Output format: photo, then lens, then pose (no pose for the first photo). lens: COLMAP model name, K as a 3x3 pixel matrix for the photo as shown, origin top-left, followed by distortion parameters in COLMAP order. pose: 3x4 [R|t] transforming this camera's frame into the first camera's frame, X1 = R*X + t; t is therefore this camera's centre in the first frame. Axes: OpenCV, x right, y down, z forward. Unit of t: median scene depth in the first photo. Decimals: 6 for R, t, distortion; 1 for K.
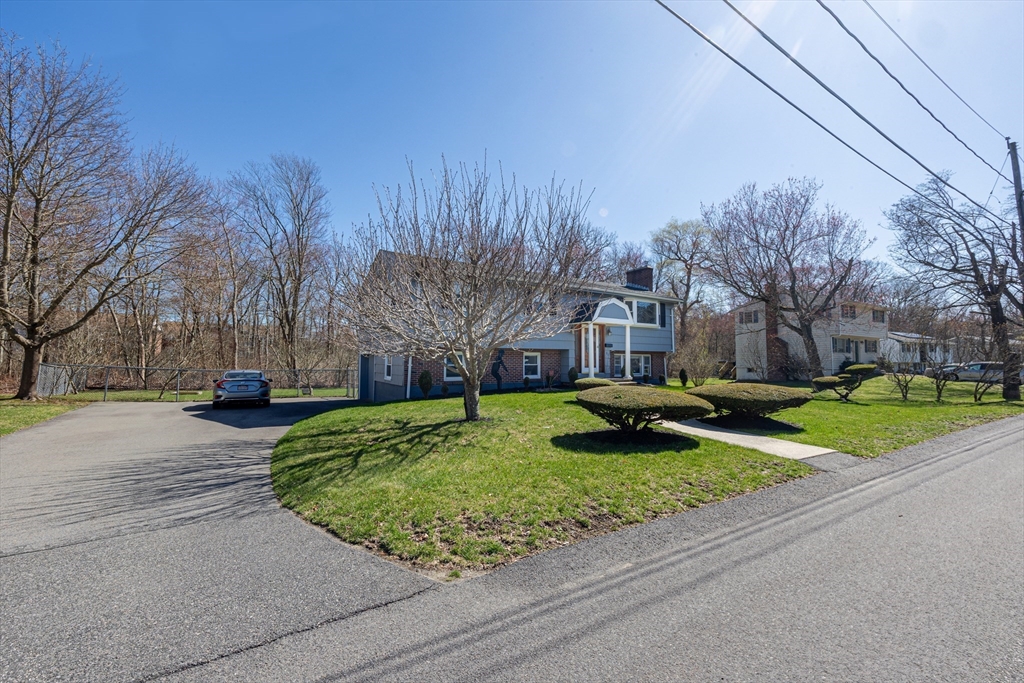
lens RADIAL K [[412.6, 0, 514.4], [0, 412.6, 335.0], [0, 0, 1]] dist [-0.001356, 0.000082]
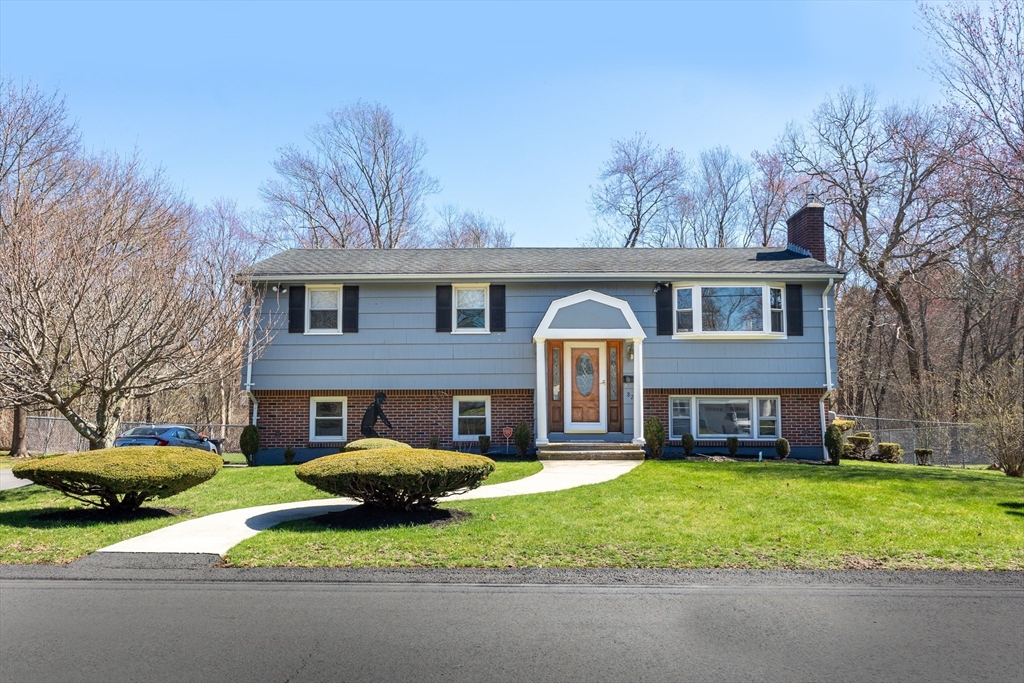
lens RADIAL K [[812.1, 0, 515.1], [0, 812.1, 341.6], [0, 0, 1]] dist [0.012238, 0.007464]
pose [[0.842857, -0.051595, -0.535658, 0.582787], [0.039517, 0.998640, -0.034011, 0.006341], [0.536684, 0.007499, 0.843750, 0.057482]]
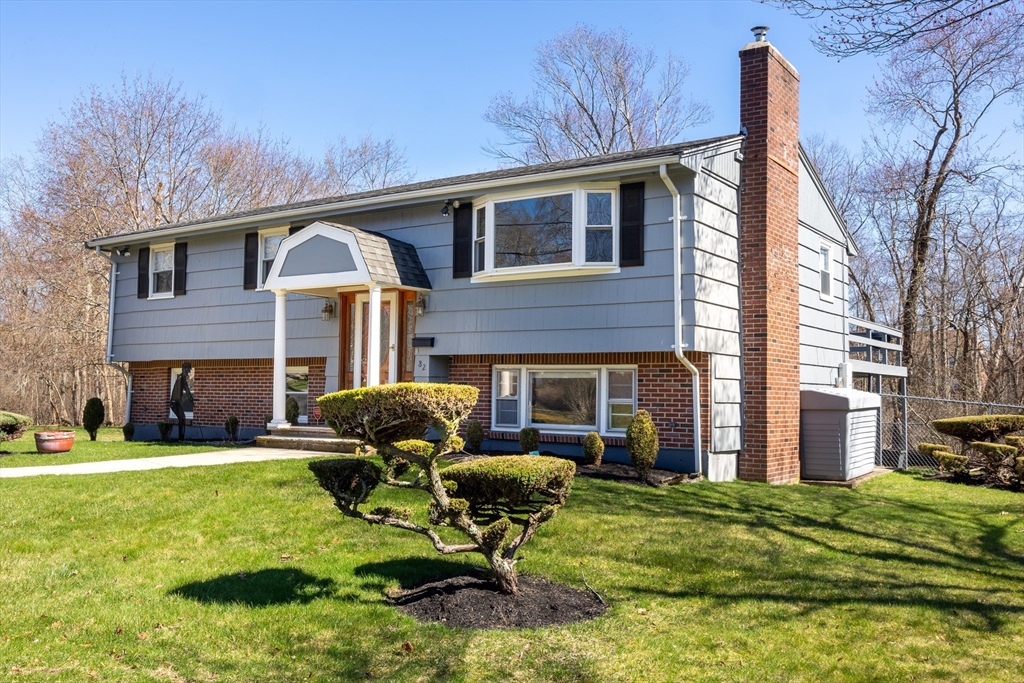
lens RADIAL K [[914.4, 0, 507.8], [0, 914.4, 339.2], [0, 0, 1]] dist [0.014860, 0.004007]
pose [[0.397313, -0.053491, -0.916123, 0.898684], [0.047121, 0.998172, -0.037846, 0.050874], [0.916473, -0.028132, 0.399107, 0.664914]]
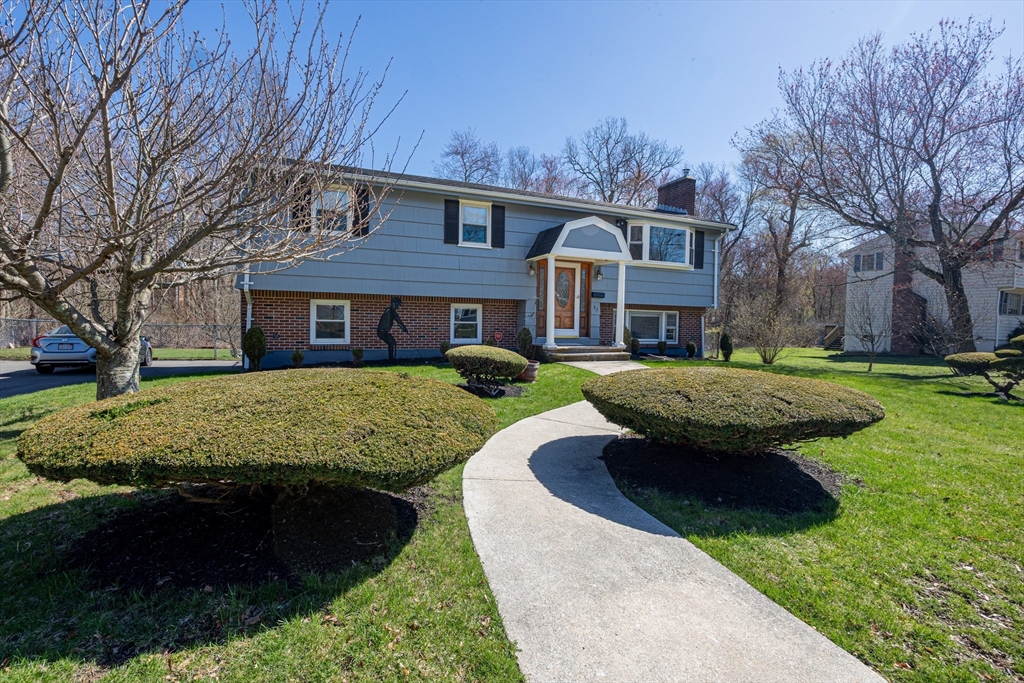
lens RADIAL K [[470.5, 0, 513.6], [0, 470.5, 336.9], [0, 0, 1]] dist [-0.008665, -0.001635]
pose [[0.987755, 0.021120, -0.154578, 0.190992], [-0.006310, 0.995392, 0.095677, 0.018634], [0.155886, -0.093530, 0.983337, 0.226124]]
